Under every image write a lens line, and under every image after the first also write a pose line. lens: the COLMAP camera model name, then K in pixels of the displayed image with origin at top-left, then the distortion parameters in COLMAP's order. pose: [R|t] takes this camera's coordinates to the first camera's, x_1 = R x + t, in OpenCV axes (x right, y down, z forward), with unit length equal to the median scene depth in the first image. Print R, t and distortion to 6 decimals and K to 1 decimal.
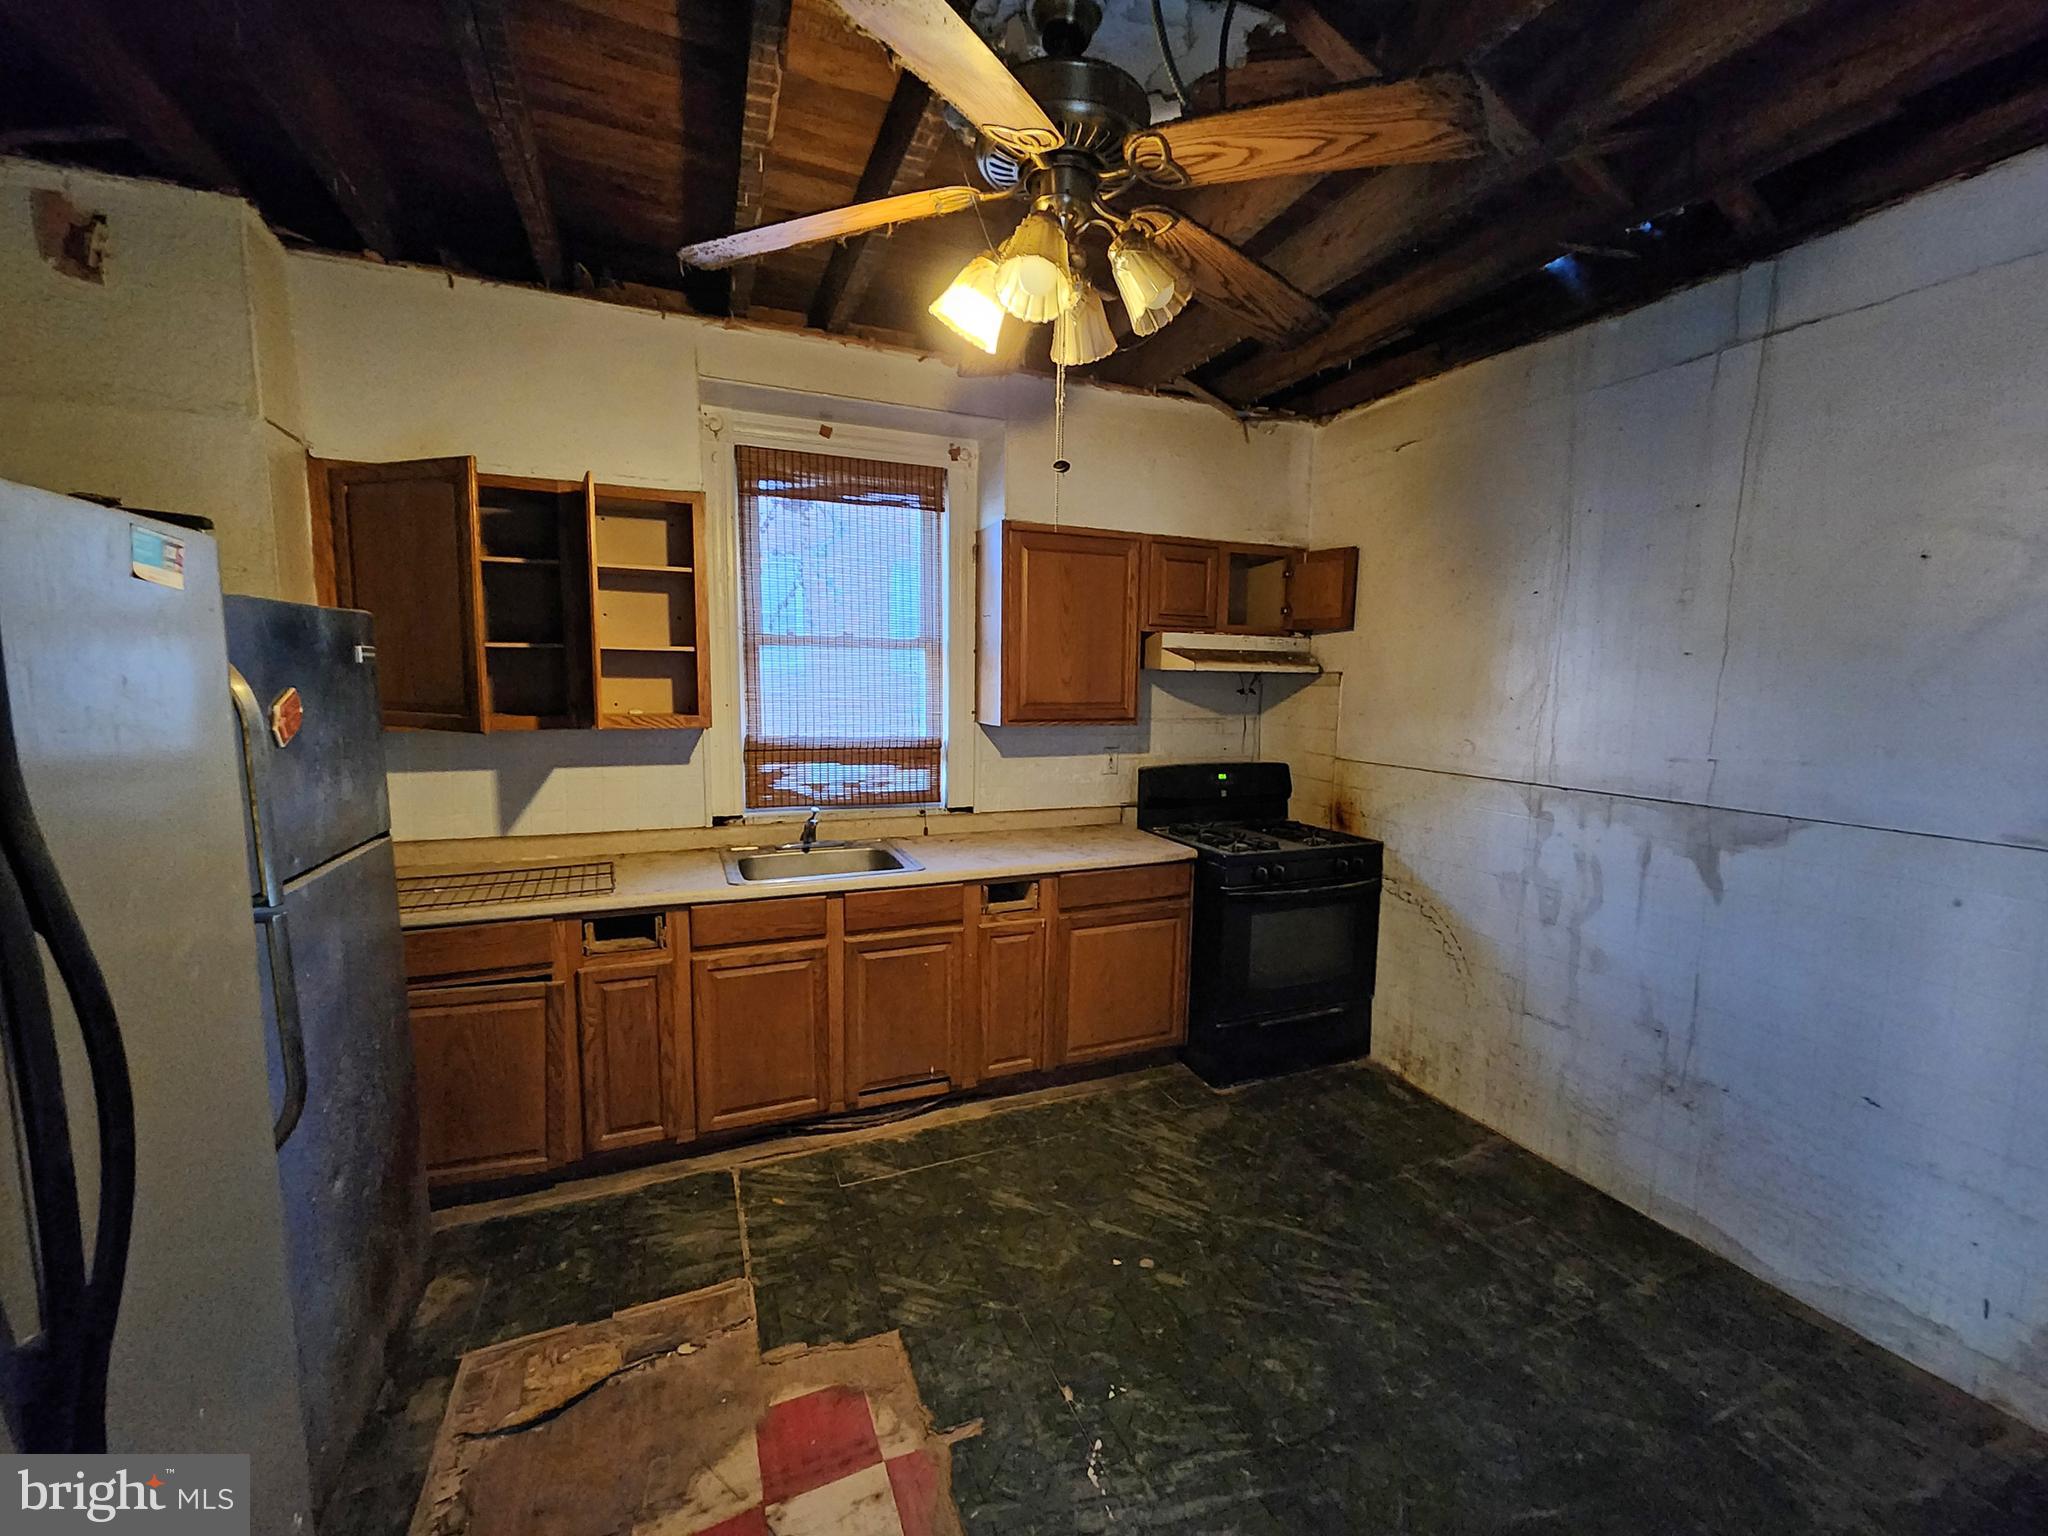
lens RADIAL K [[843.5, 0, 1025.2], [0, 843.5, 772.1], [0, 0, 1]] dist [-0.002097, -0.000275]
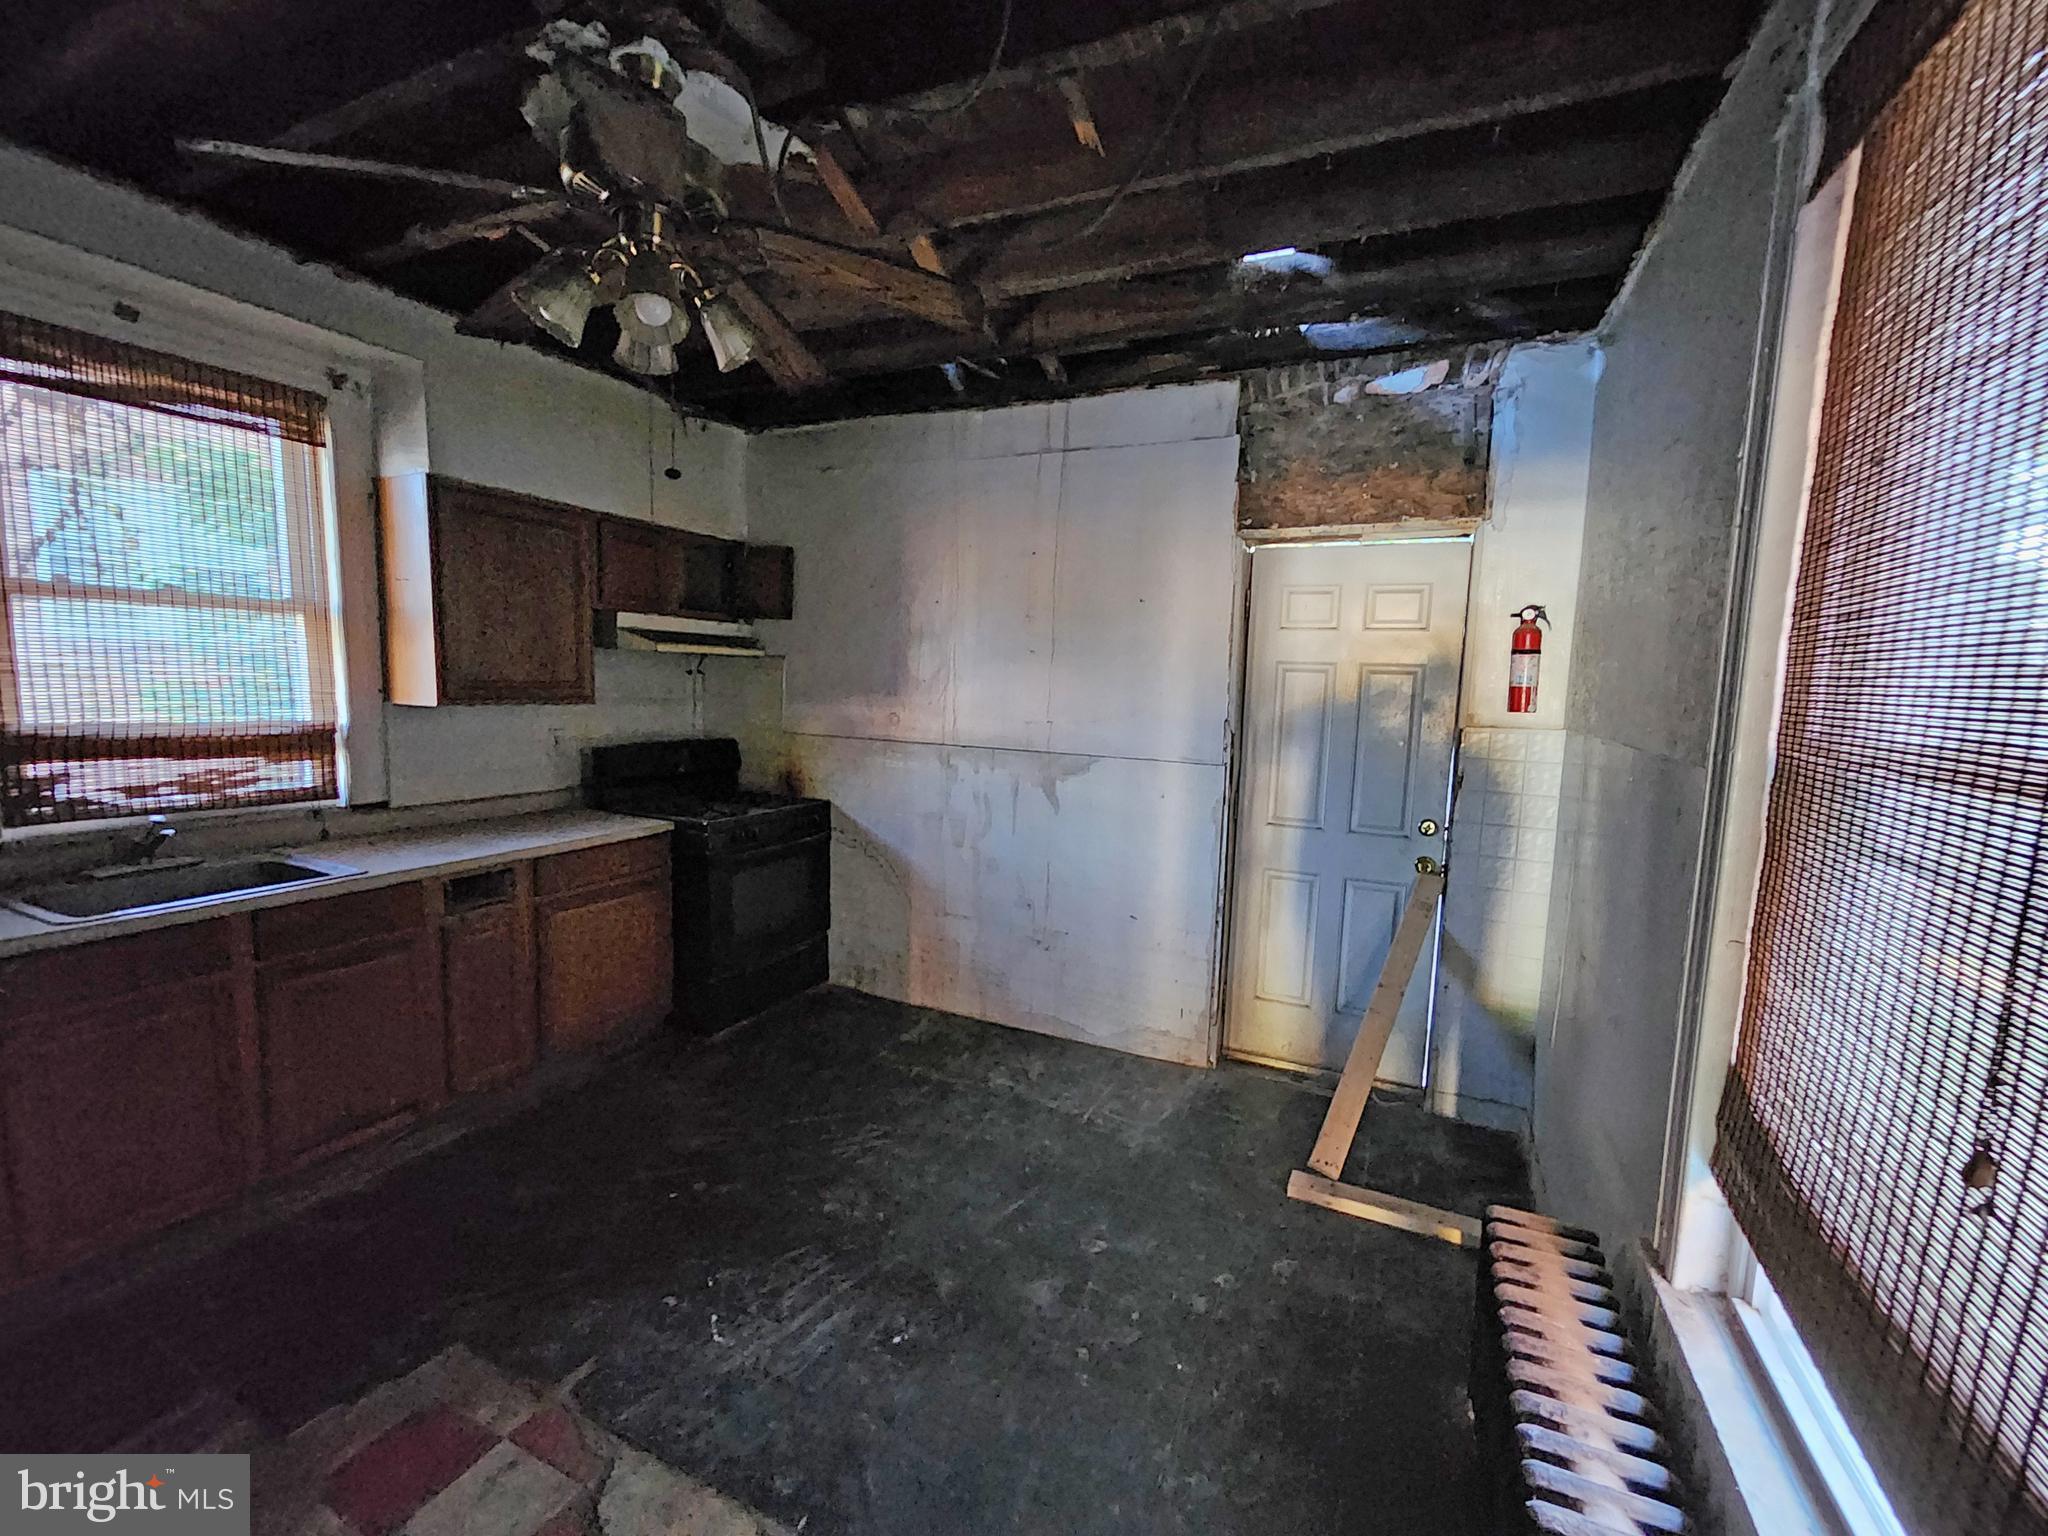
lens RADIAL K [[835.6, 0, 1051.7], [0, 835.6, 776.3], [0, 0, 1]] dist [-0.016220, -0.000185]
pose [[0.728367, -0.065519, 0.682048, -0.167780], [0.049001, 0.997850, 0.043527, 0.013887], [-0.683433, 0.001718, 0.730011, -0.085025]]
